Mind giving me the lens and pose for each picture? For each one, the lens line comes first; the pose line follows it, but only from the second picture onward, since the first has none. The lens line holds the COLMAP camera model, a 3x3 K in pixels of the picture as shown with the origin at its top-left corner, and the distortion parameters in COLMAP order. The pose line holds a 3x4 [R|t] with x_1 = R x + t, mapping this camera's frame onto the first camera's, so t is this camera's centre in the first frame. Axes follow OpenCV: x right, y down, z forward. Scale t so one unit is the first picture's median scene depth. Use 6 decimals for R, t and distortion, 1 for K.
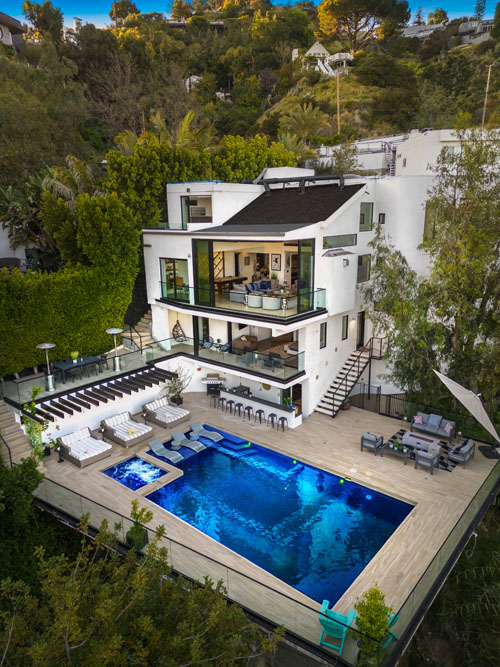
lens RADIAL K [[474.4, 0, 250.0], [0, 474.4, 333.5], [0, 0, 1]] dist [0.014274, -0.002396]
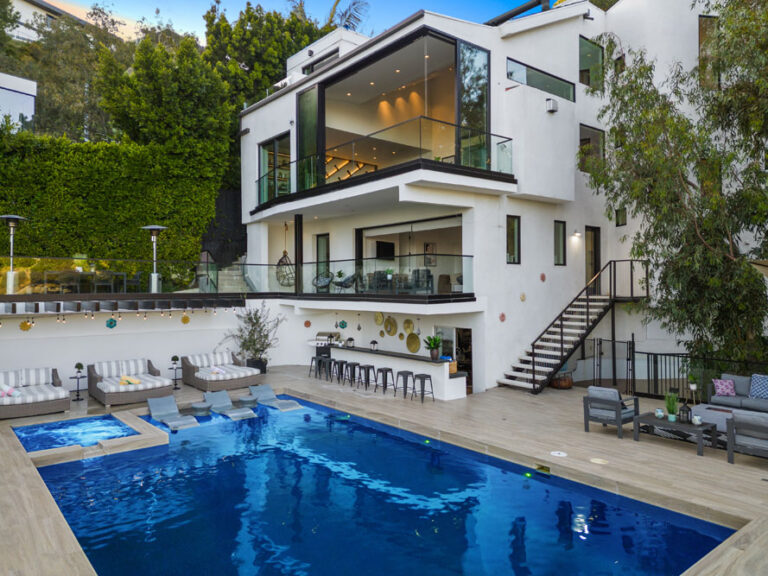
lens RADIAL K [[560.7, 0, 383.7], [0, 560.7, 265.7], [0, 0, 1]] dist [0.010476, -0.006610]
pose [[0.984123, 0.005617, -0.177399, 0.122134], [-0.054813, 0.960260, -0.273672, 0.213033], [0.168812, 0.279051, 0.945322, 0.383756]]
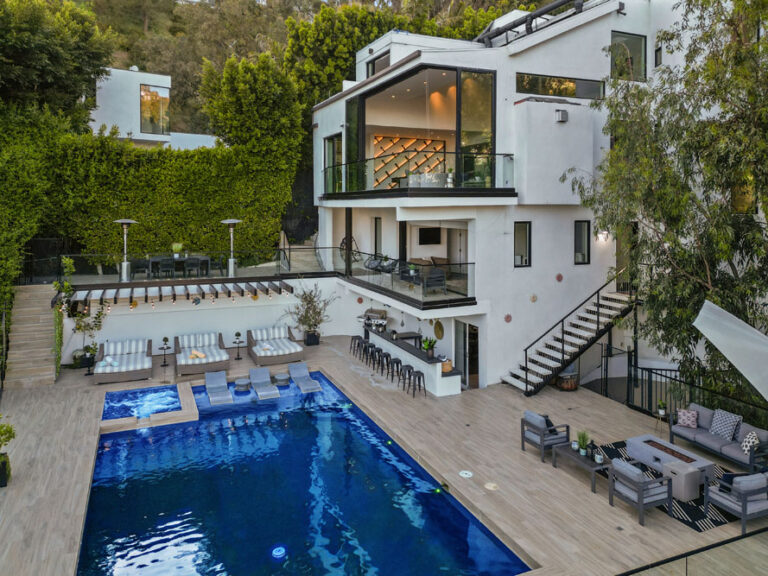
lens RADIAL K [[574.6, 0, 370.2], [0, 574.6, 202.0], [0, 0, 1]] dist [-0.000601, -0.004936]
pose [[0.890089, 0.016672, -0.455481, 0.301897], [-0.127953, 0.968285, -0.214599, 0.125799], [0.437458, 0.249292, 0.863993, 0.312416]]
